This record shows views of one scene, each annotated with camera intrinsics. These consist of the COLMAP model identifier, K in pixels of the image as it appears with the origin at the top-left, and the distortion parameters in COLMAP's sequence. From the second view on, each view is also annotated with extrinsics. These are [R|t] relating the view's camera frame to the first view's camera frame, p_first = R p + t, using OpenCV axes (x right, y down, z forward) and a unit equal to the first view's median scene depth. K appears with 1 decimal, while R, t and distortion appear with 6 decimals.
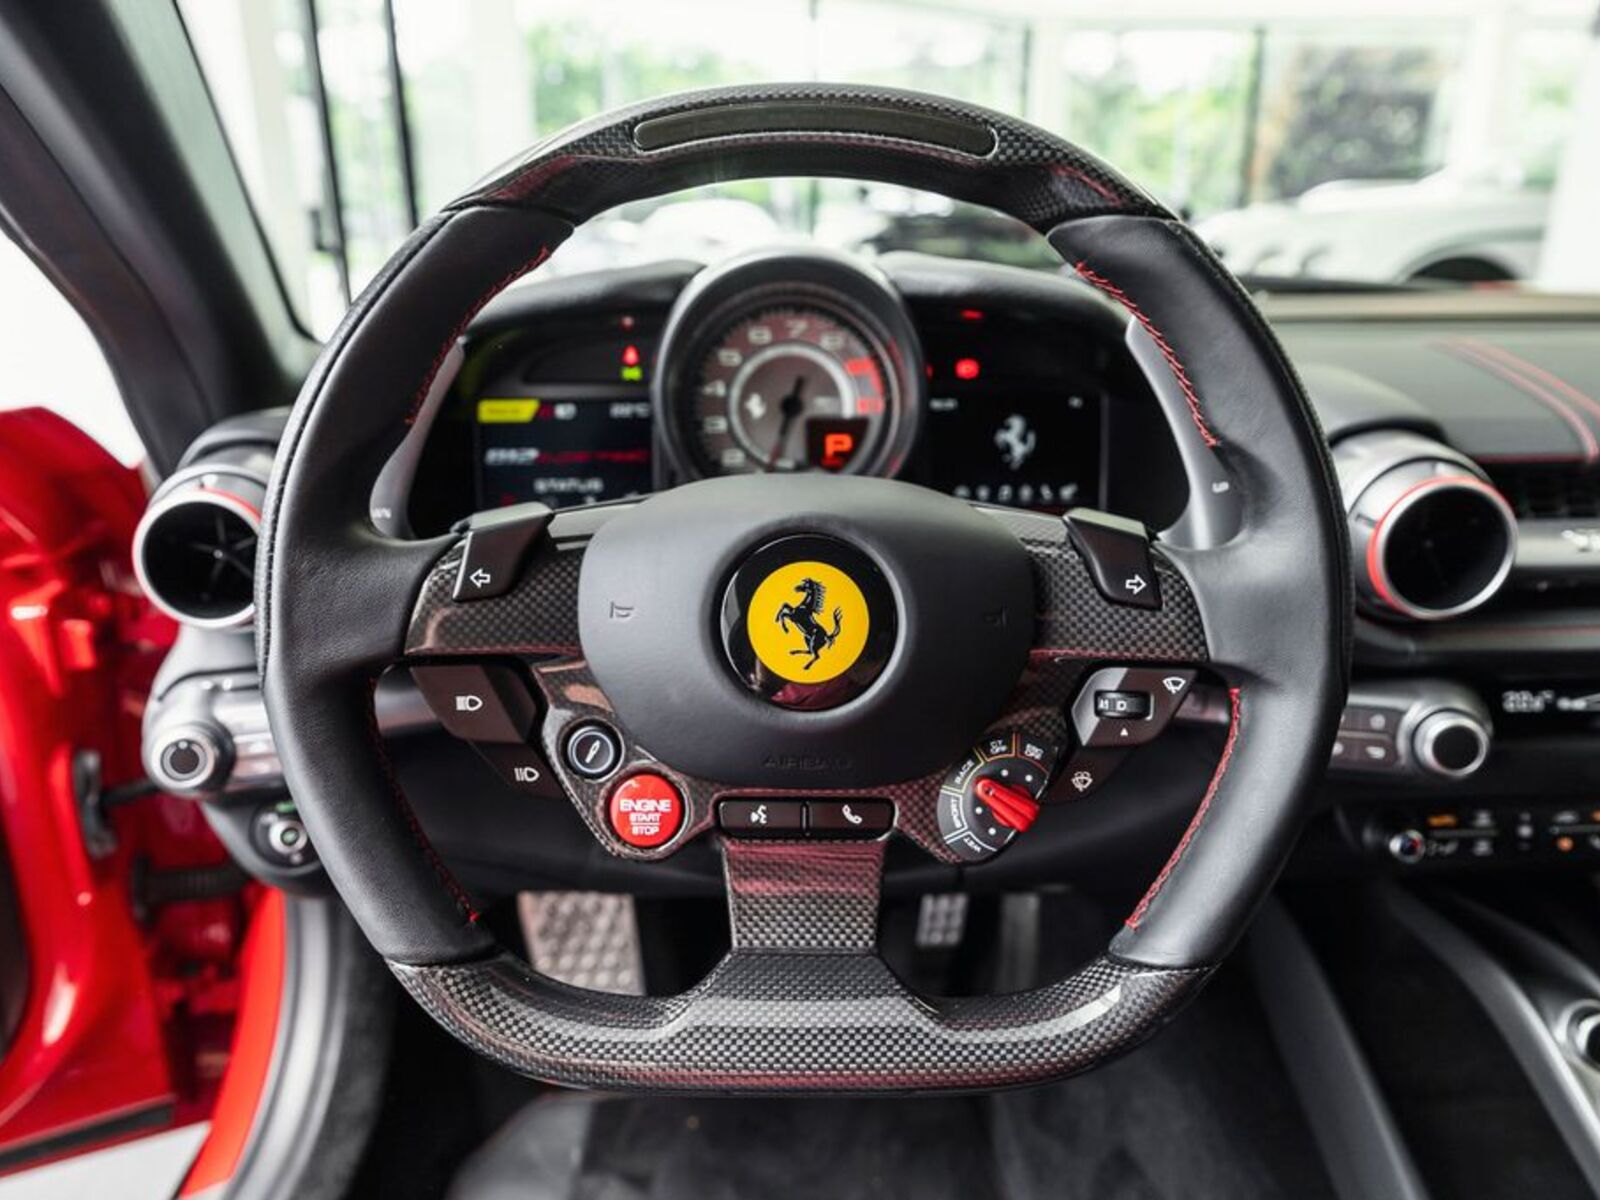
lens RADIAL K [[1153.3, 0, 803.7], [0, 1153.3, 596.2], [0, 0, 1]] dist [0.003391, 0.000311]
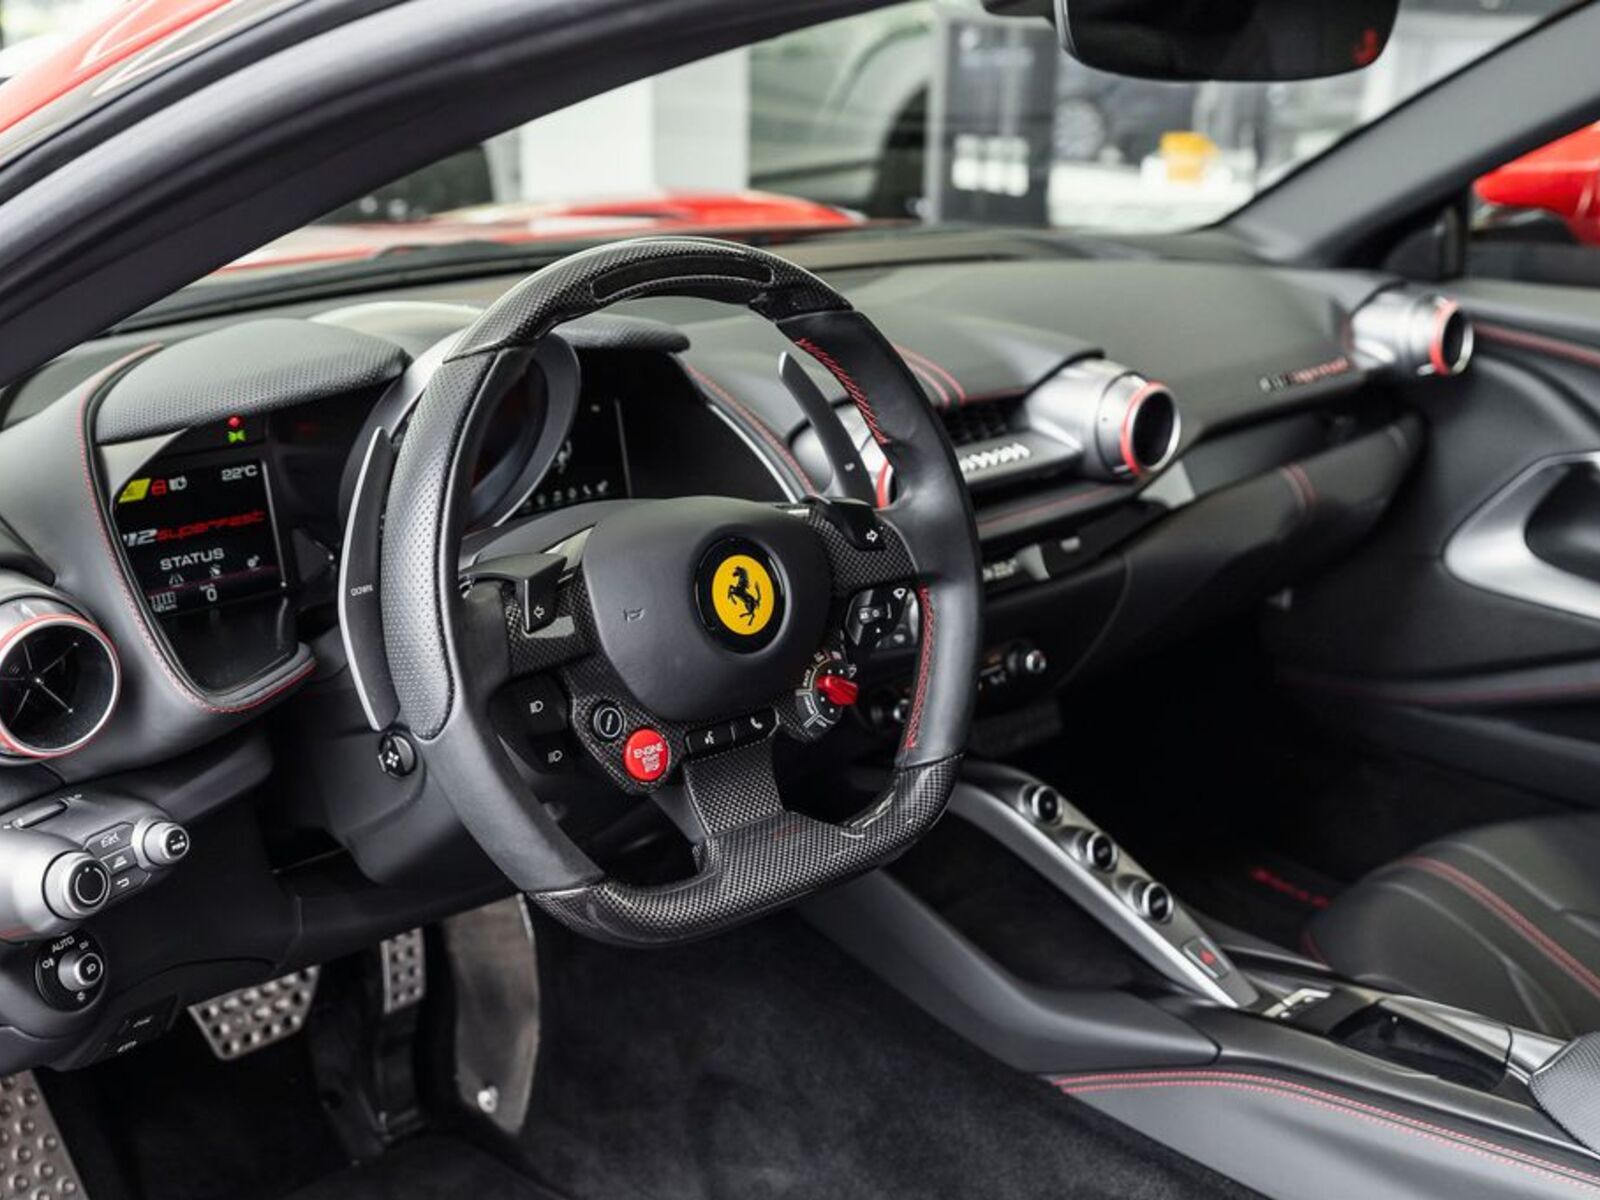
lens RADIAL K [[1854.8, 0, 799.3], [0, 1854.8, 602.1], [0, 0, 1]] dist [0.027047, 0.000000]
pose [[0.729430, -0.192878, 0.656300, -1.441577], [0.197721, 0.977922, 0.067645, -0.110781], [-0.654857, 0.080422, 0.751461, -0.824778]]
